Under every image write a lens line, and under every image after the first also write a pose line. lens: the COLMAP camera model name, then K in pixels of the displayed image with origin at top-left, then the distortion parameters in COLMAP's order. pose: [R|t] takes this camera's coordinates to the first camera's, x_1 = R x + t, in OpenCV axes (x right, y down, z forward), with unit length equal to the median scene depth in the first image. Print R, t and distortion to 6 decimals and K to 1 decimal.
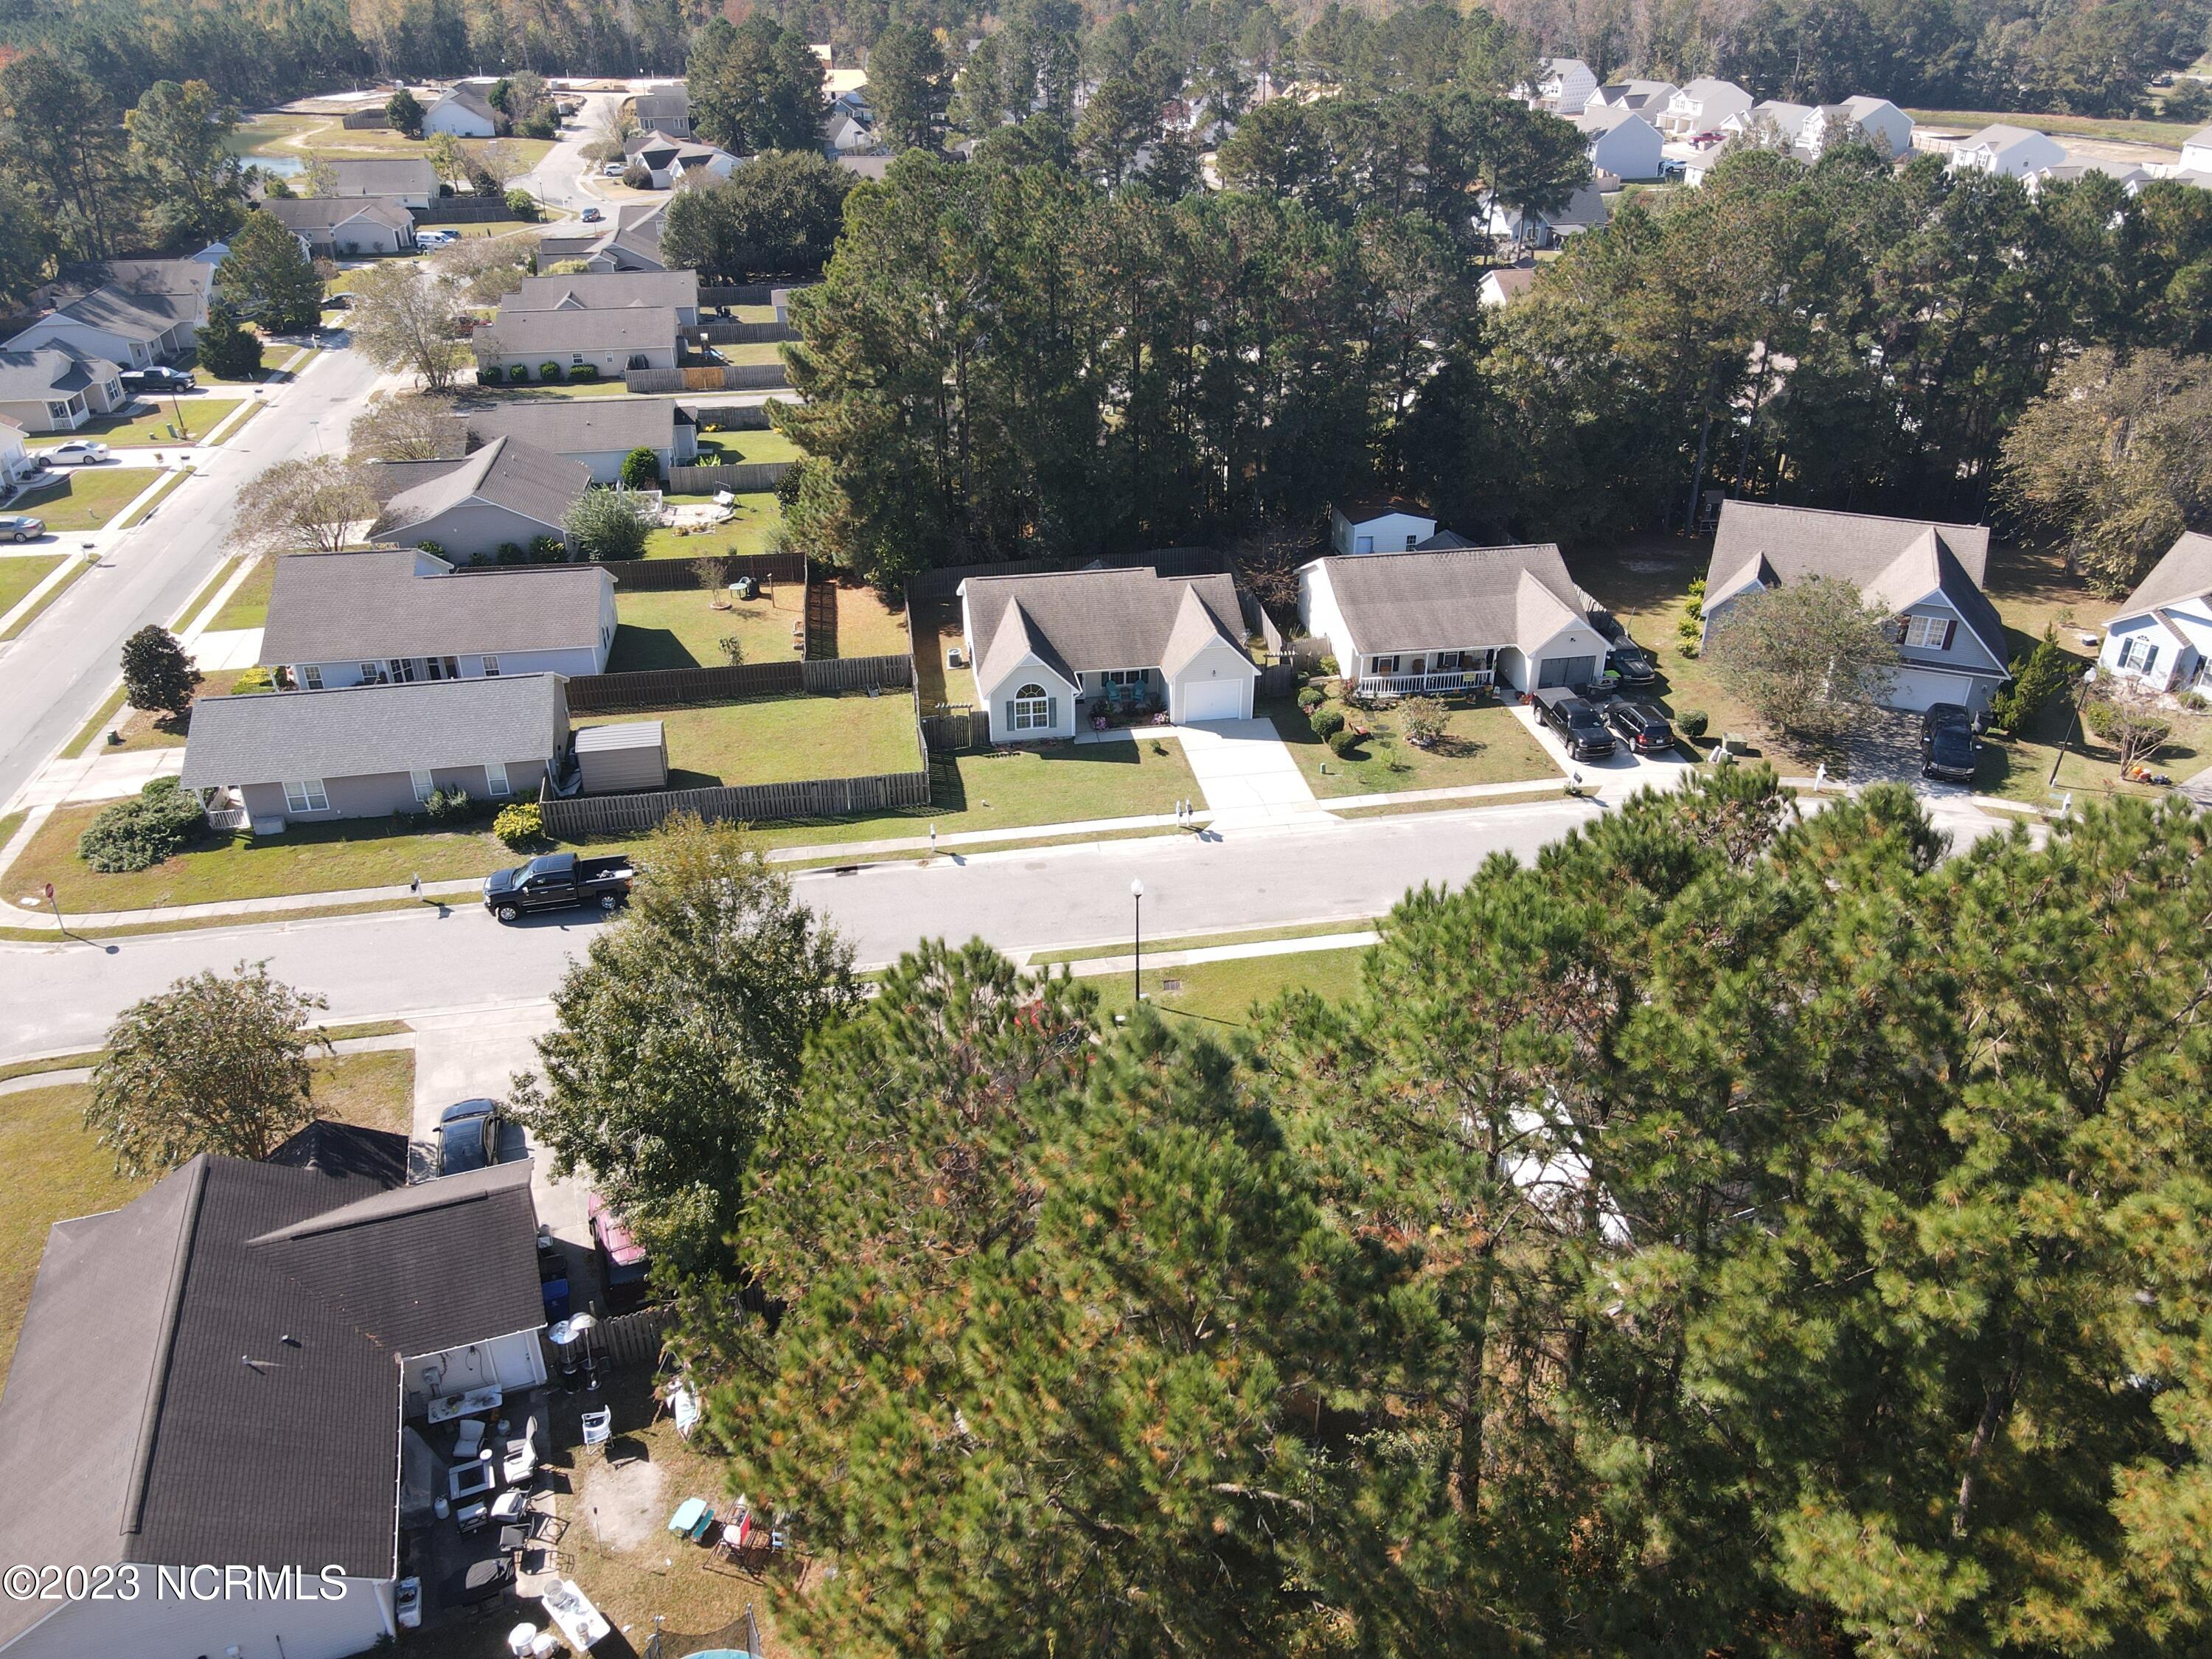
lens RADIAL K [[1620.7, 0, 1102.7], [0, 1620.7, 817.1], [0, 0, 1]] dist [0.010180, 0.008723]
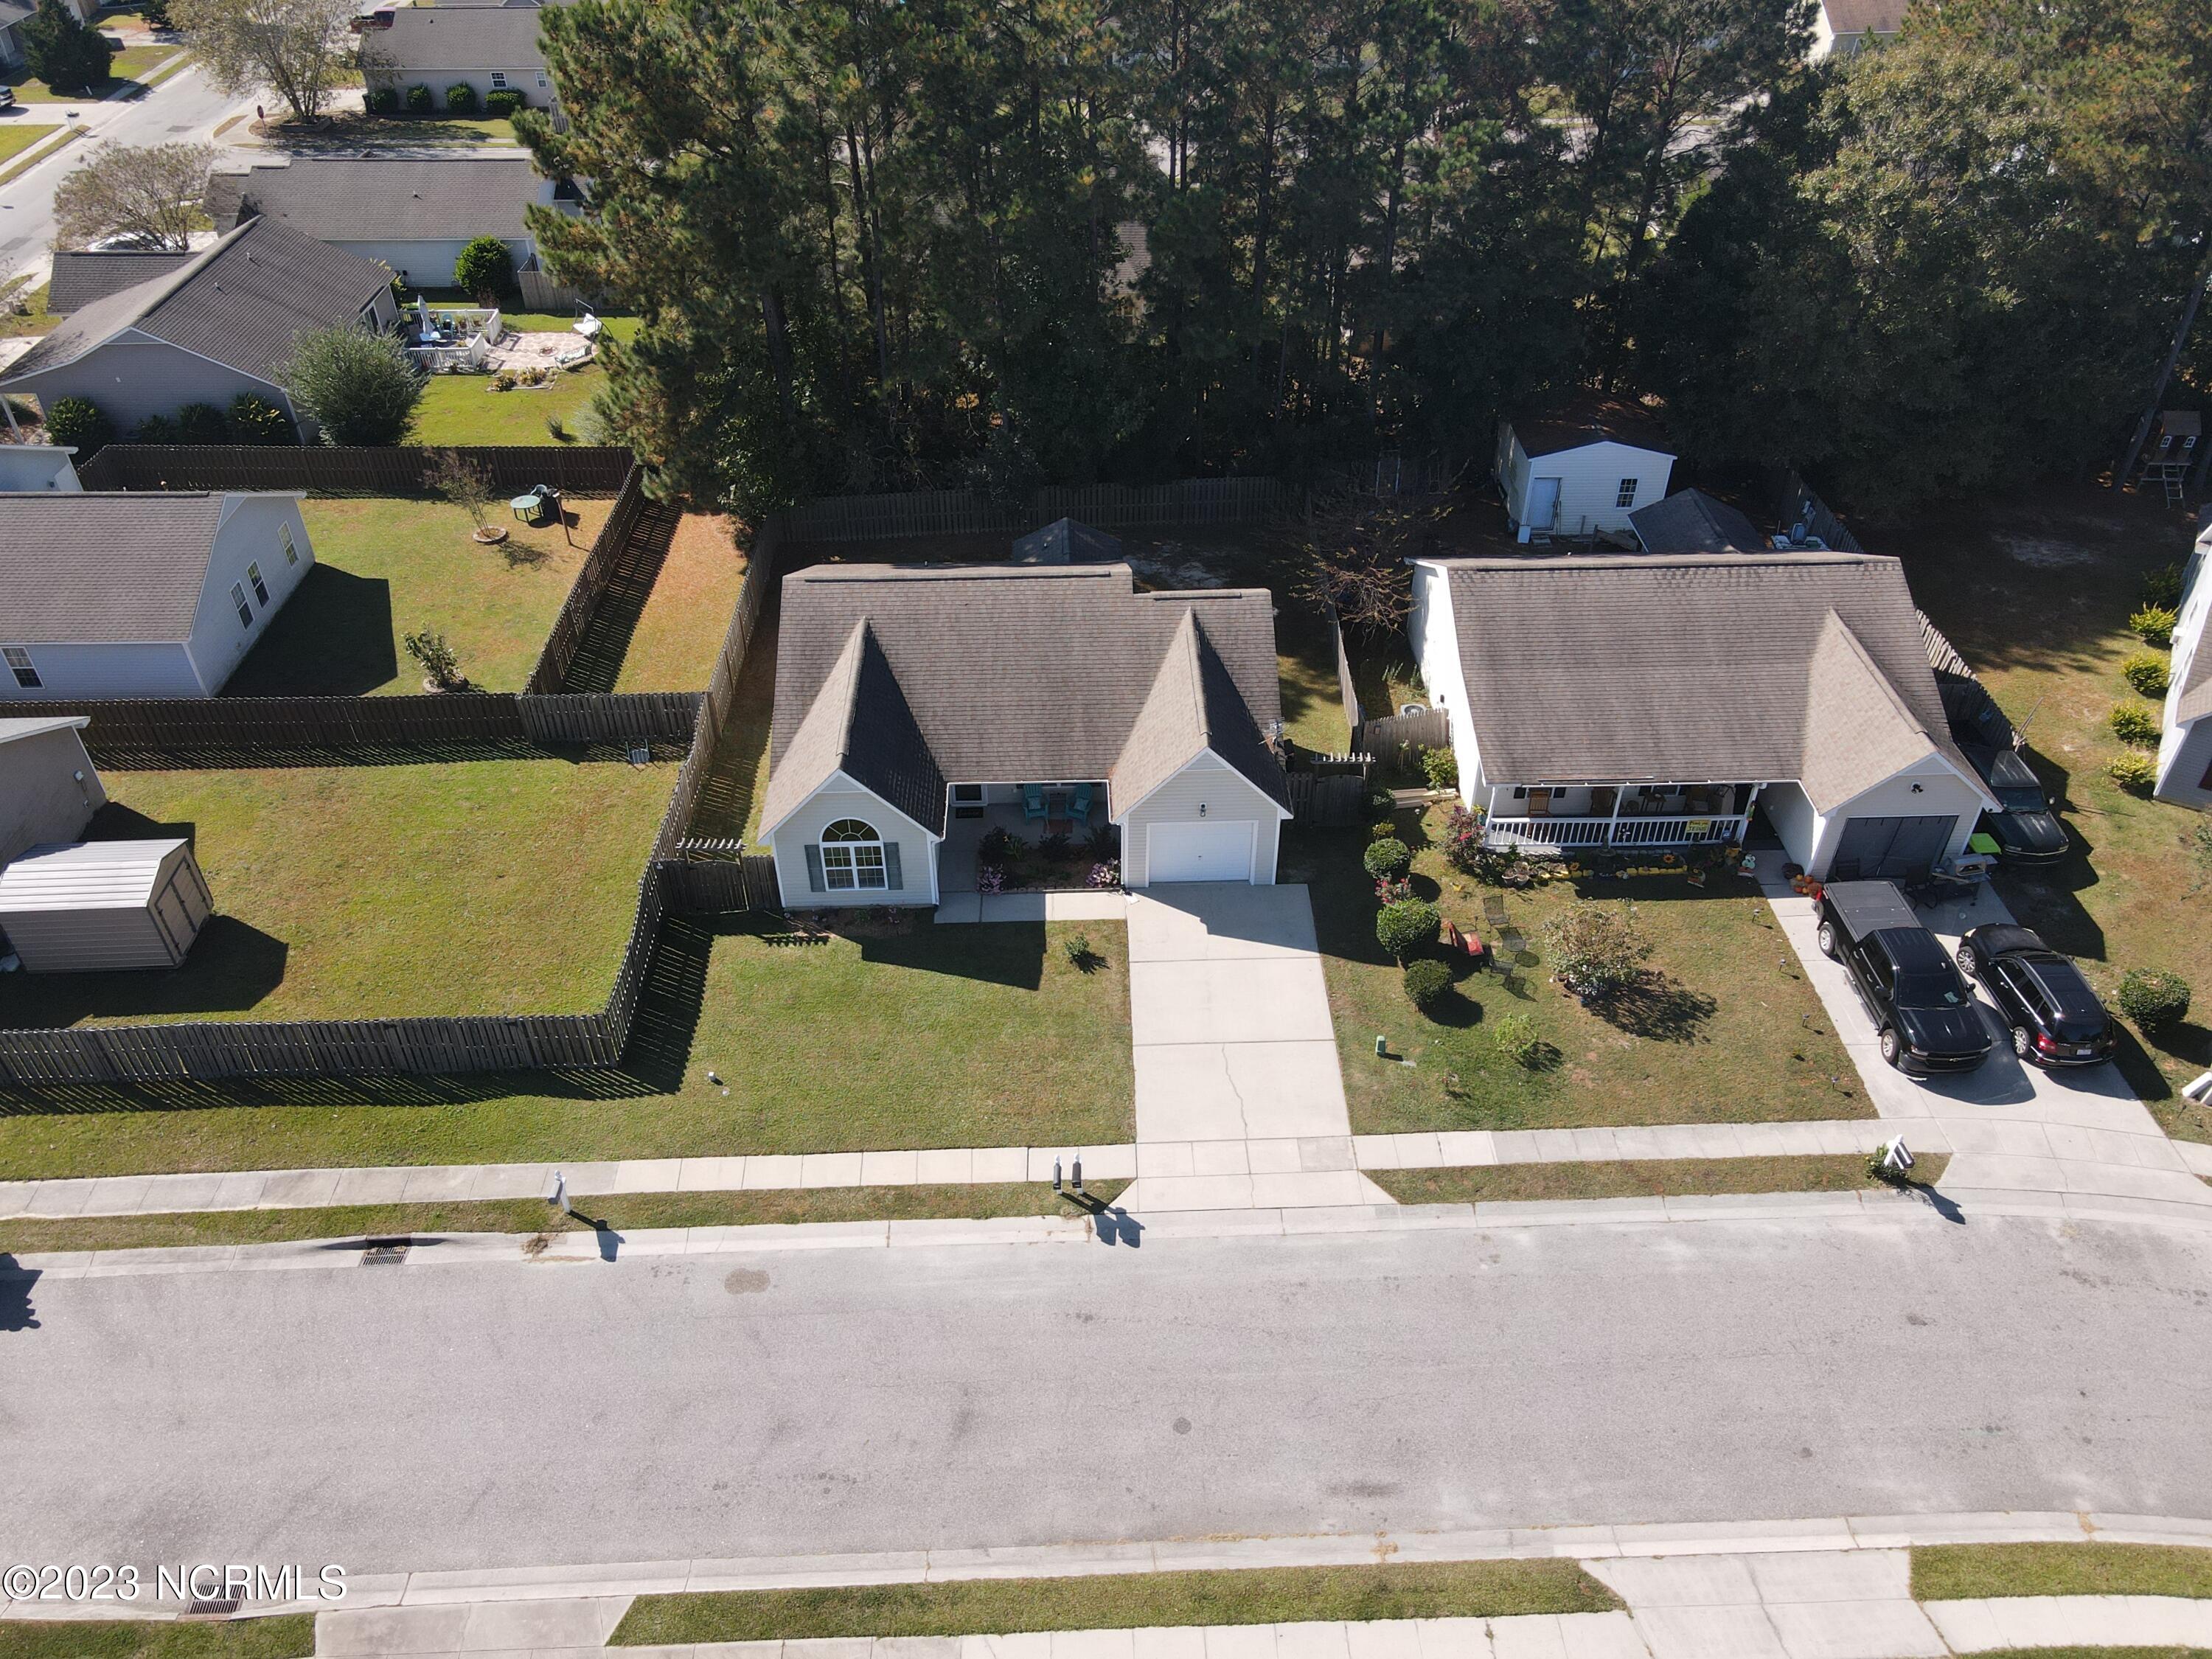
lens RADIAL K [[1620.7, 0, 1096.1], [0, 1620.7, 825.1], [0, 0, 1]] dist [0.010180, 0.008723]
pose [[0.990259, 0.084166, -0.110921, 0.090928], [-0.064478, 0.983253, 0.170458, -0.167573], [0.123410, -0.161646, 0.979102, 0.462901]]
